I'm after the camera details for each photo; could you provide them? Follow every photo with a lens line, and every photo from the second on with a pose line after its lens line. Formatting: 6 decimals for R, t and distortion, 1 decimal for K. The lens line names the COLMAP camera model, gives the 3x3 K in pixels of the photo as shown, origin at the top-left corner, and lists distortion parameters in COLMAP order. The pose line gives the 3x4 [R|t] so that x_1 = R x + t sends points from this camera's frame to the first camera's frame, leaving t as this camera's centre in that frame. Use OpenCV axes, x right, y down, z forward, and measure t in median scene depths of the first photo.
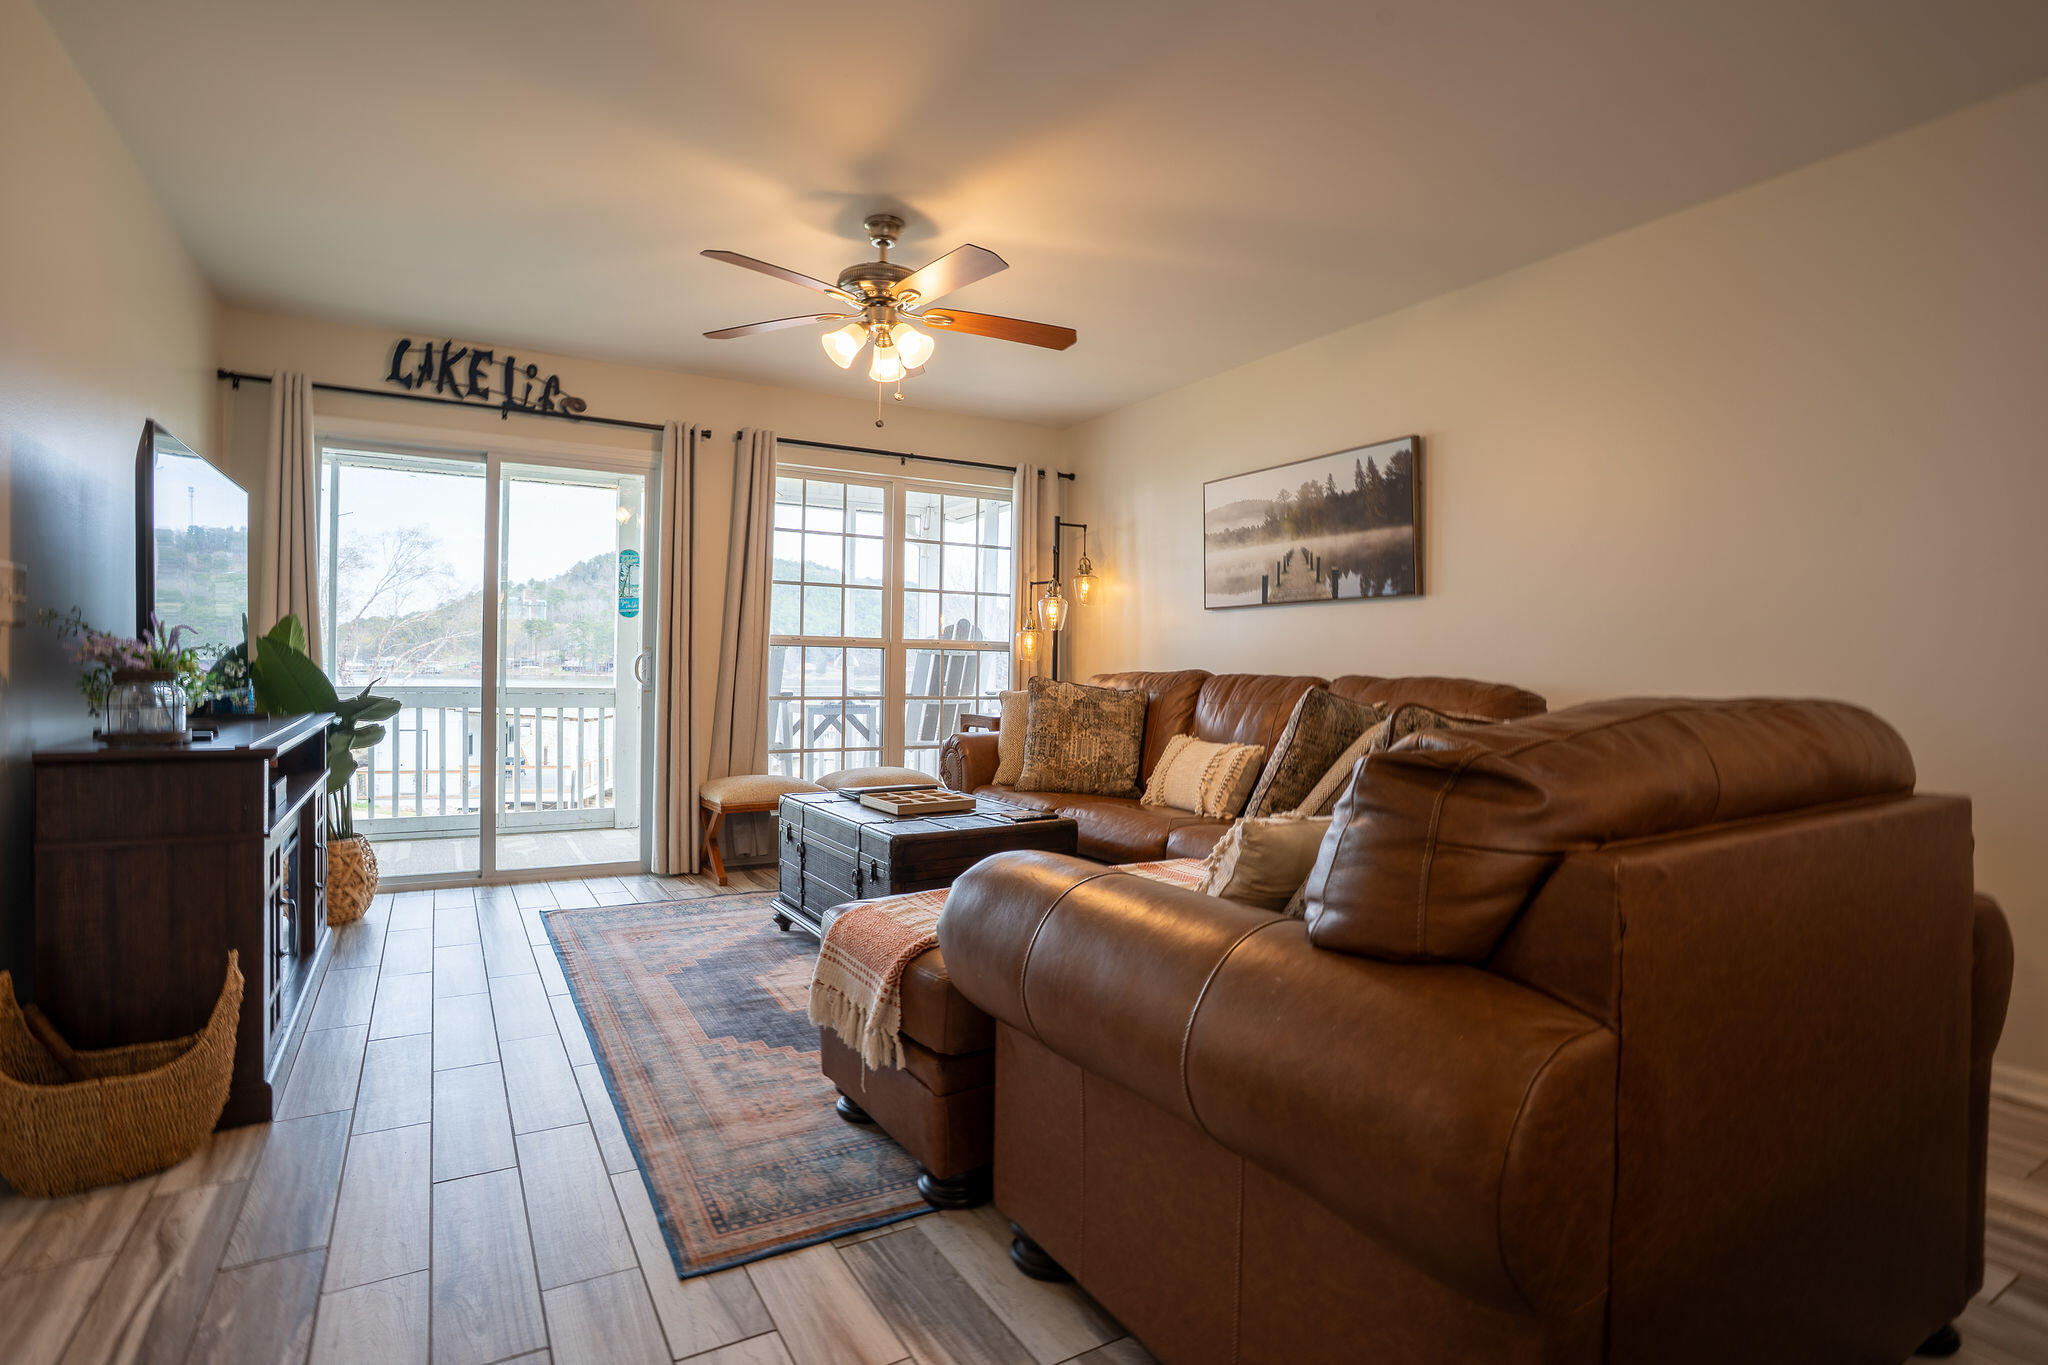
lens RADIAL K [[1005.3, 0, 1017.7], [0, 1005.3, 673.6], [0, 0, 1]] dist [-0.083937, 0.038150]
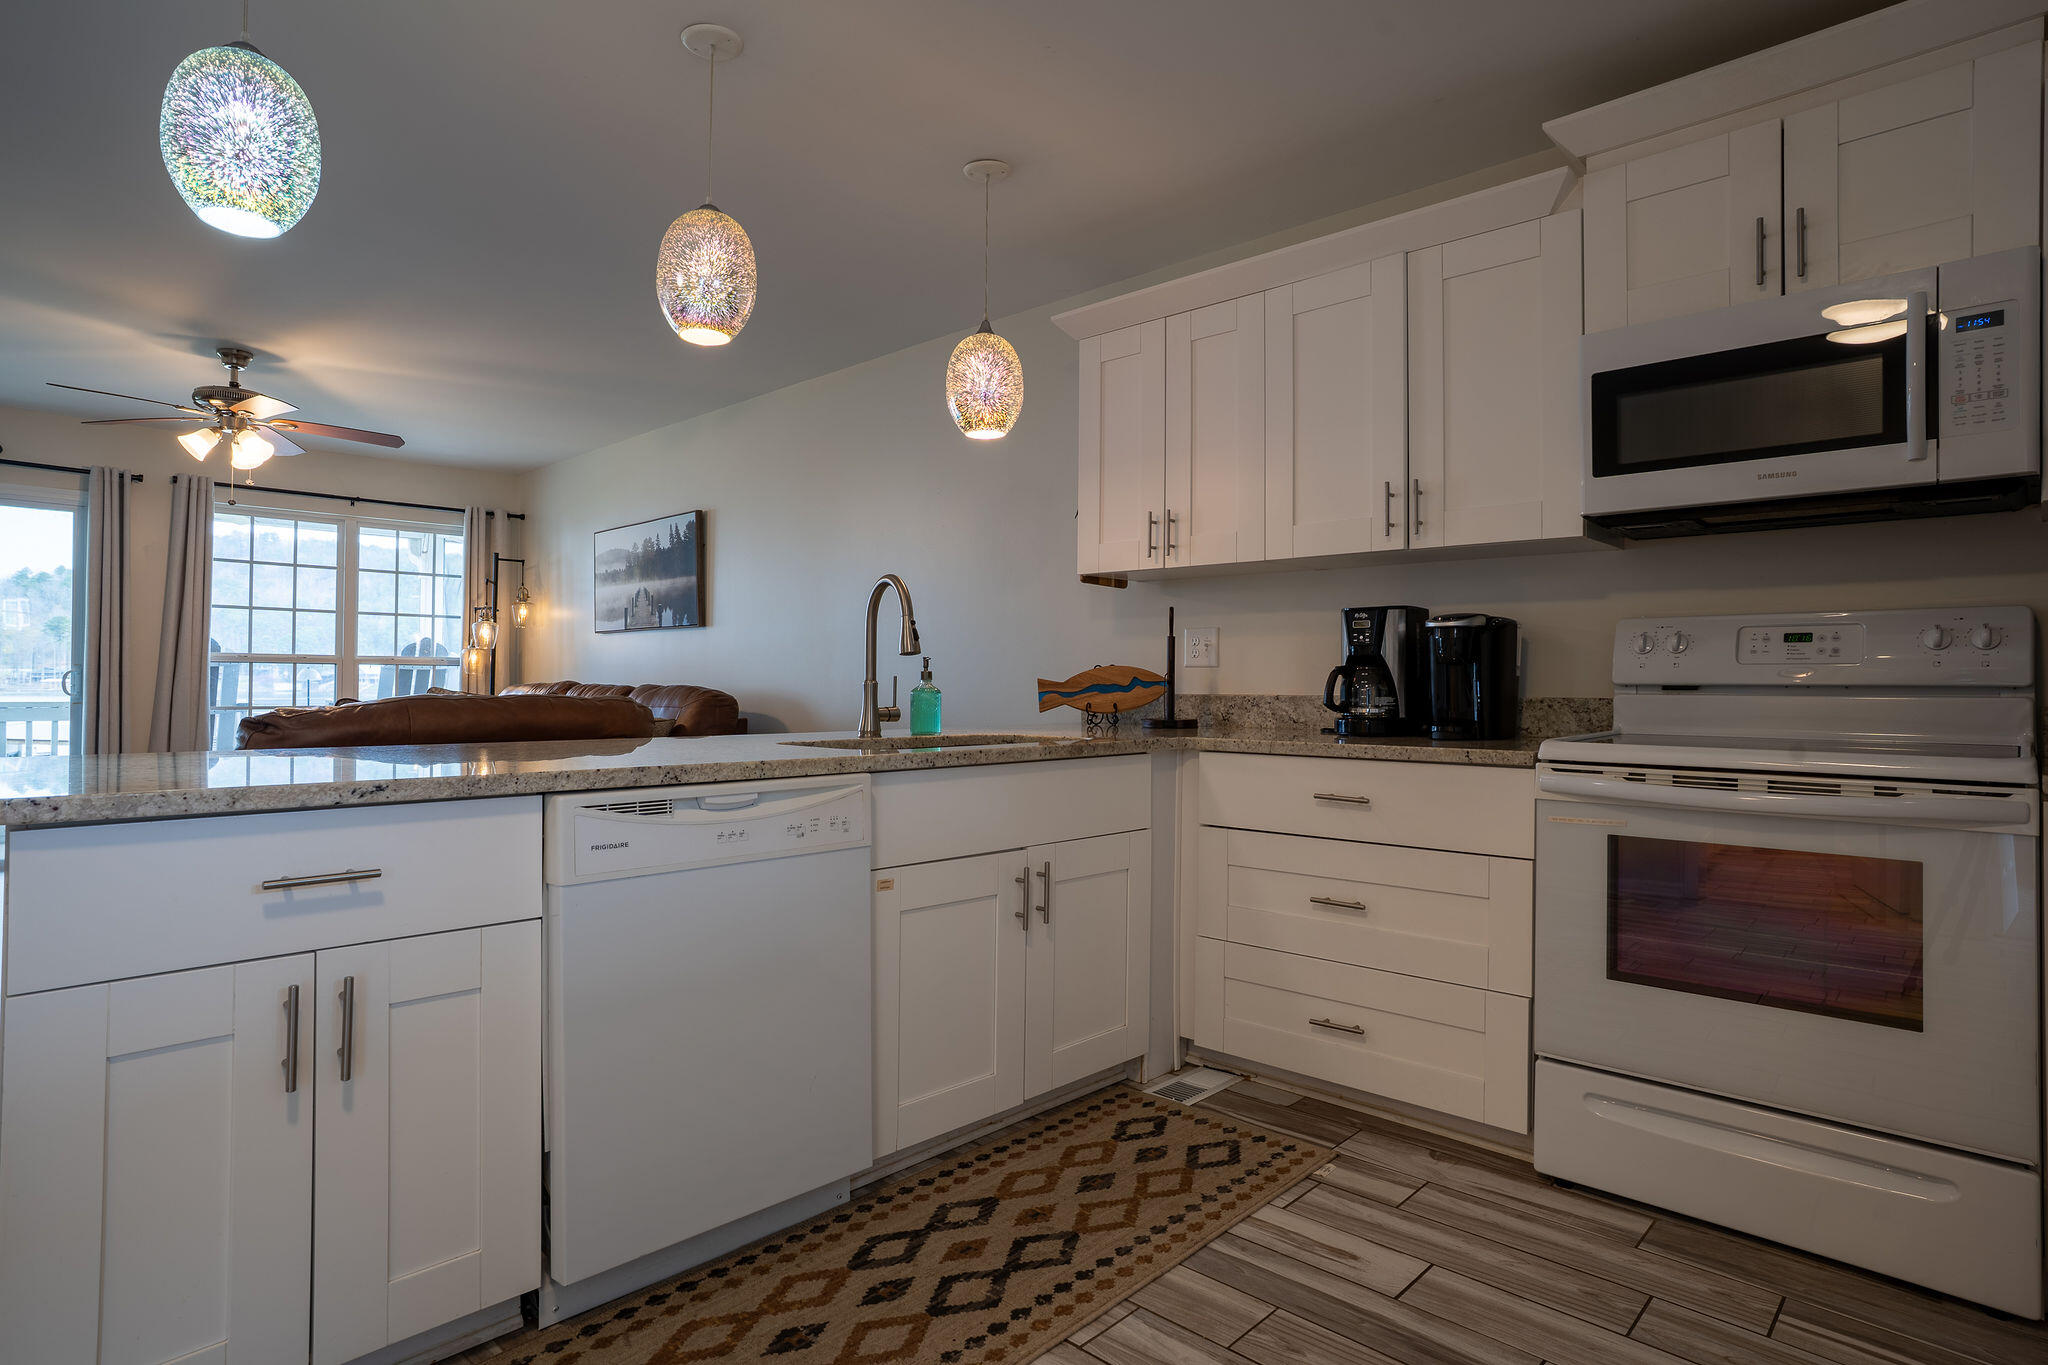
lens RADIAL K [[1091.0, 0, 1014.9], [0, 1091.0, 677.4], [0, 0, 1]] dist [-0.070973, 0.045940]
pose [[0.962437, -0.006276, 0.271433, 0.363322], [0.007733, 0.999961, -0.004297, 0.001494], [-0.271395, 0.006235, 0.962448, -0.499168]]
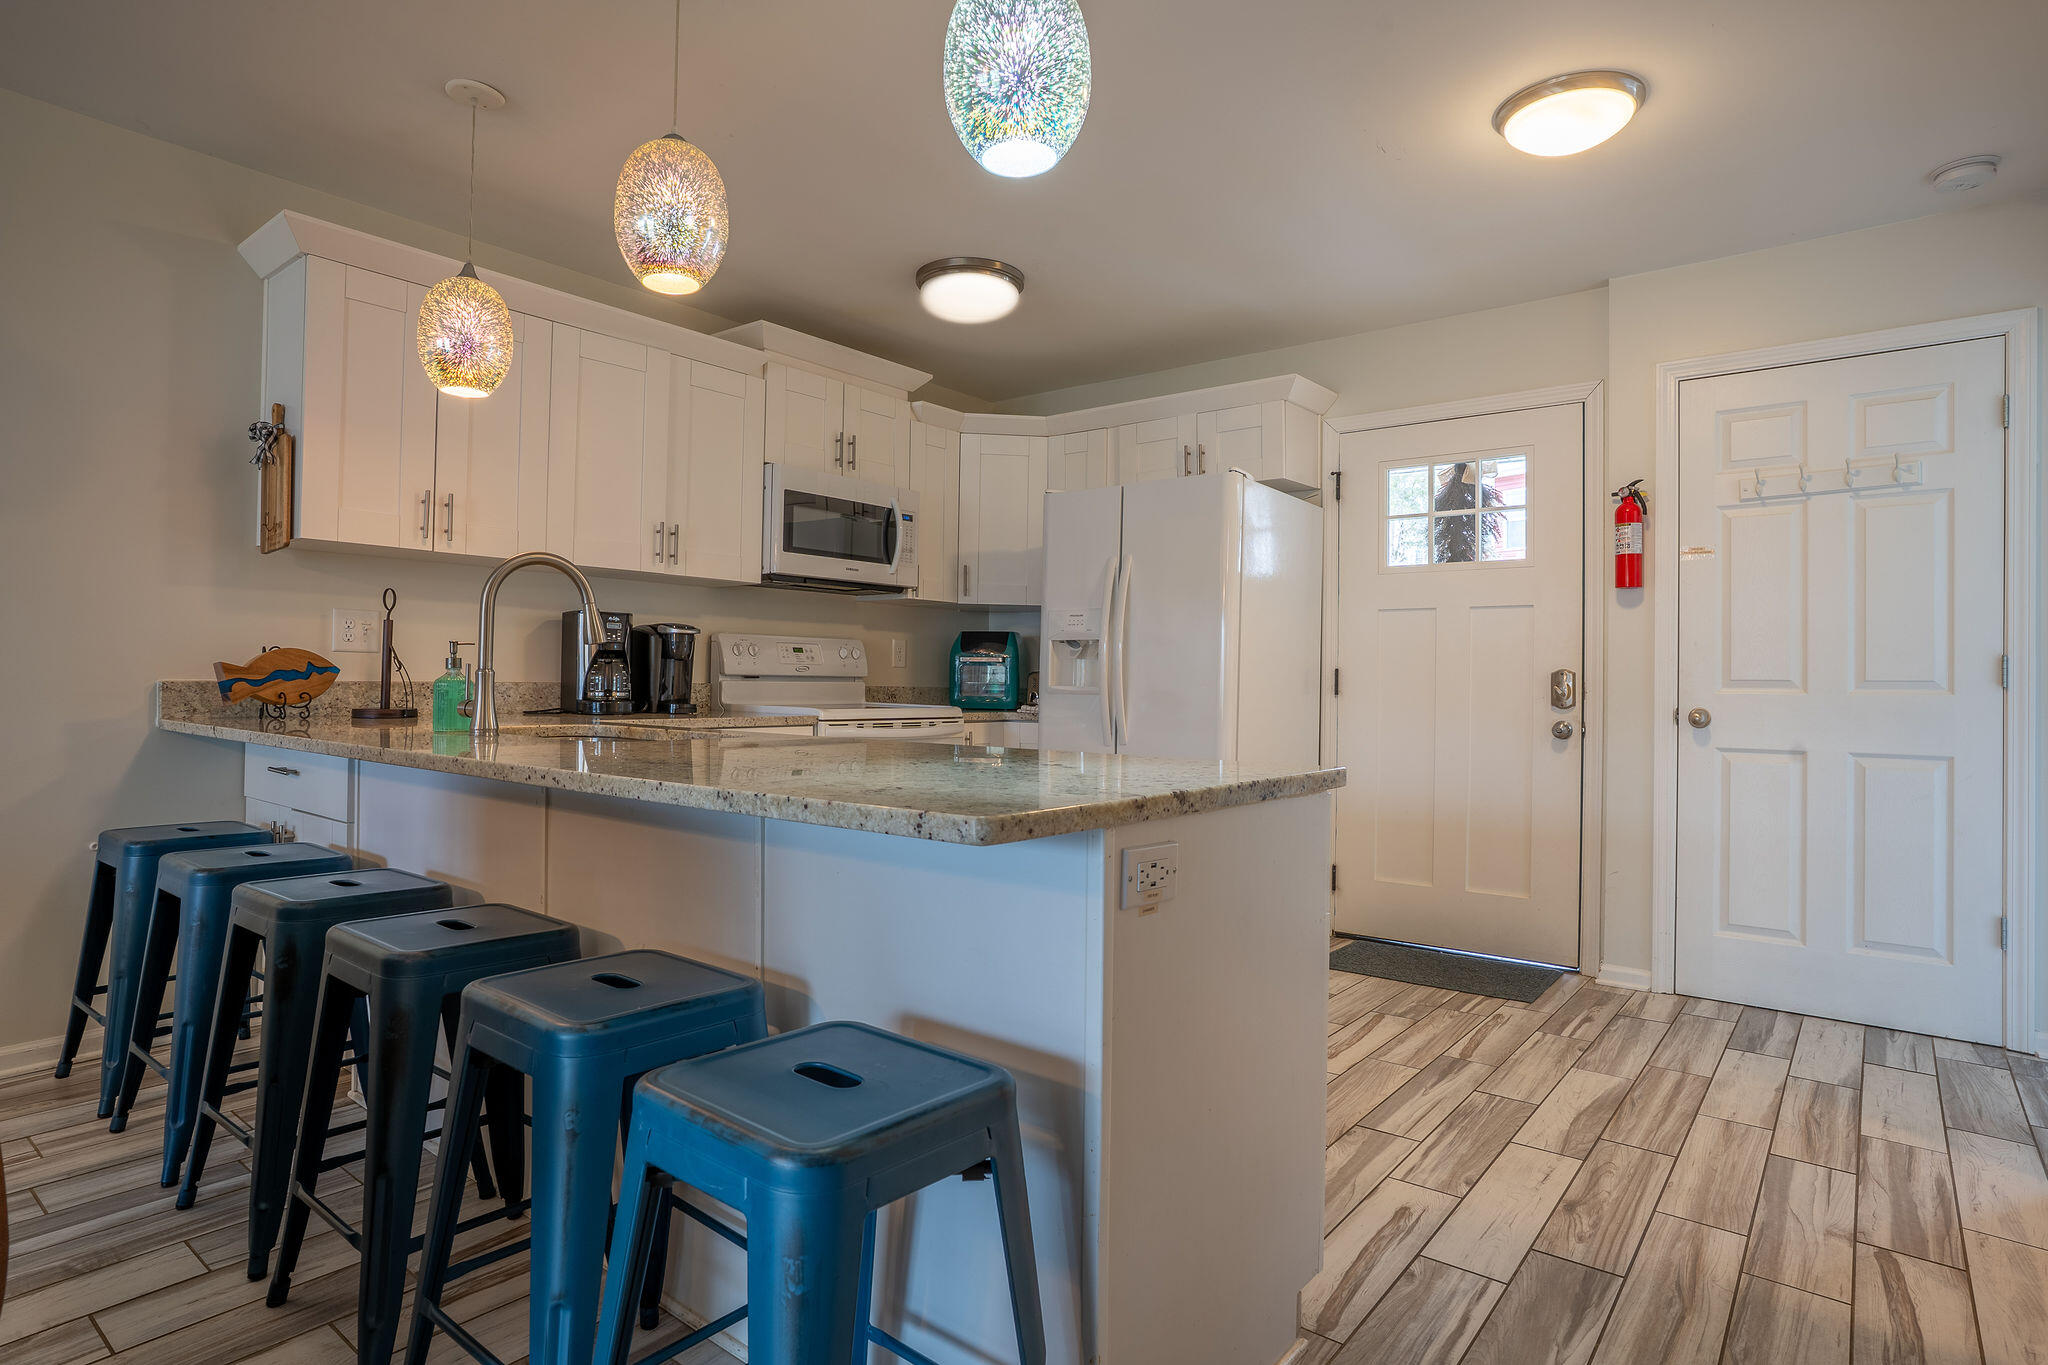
lens RADIAL K [[1091.0, 0, 1014.9], [0, 1091.0, 677.4], [0, 0, 1]] dist [-0.070973, 0.045940]
pose [[-0.349263, -0.013716, 0.936925, -0.142149], [-0.014946, 0.999847, 0.009066, -0.004634], [-0.936906, -0.010837, -0.349414, 0.083940]]
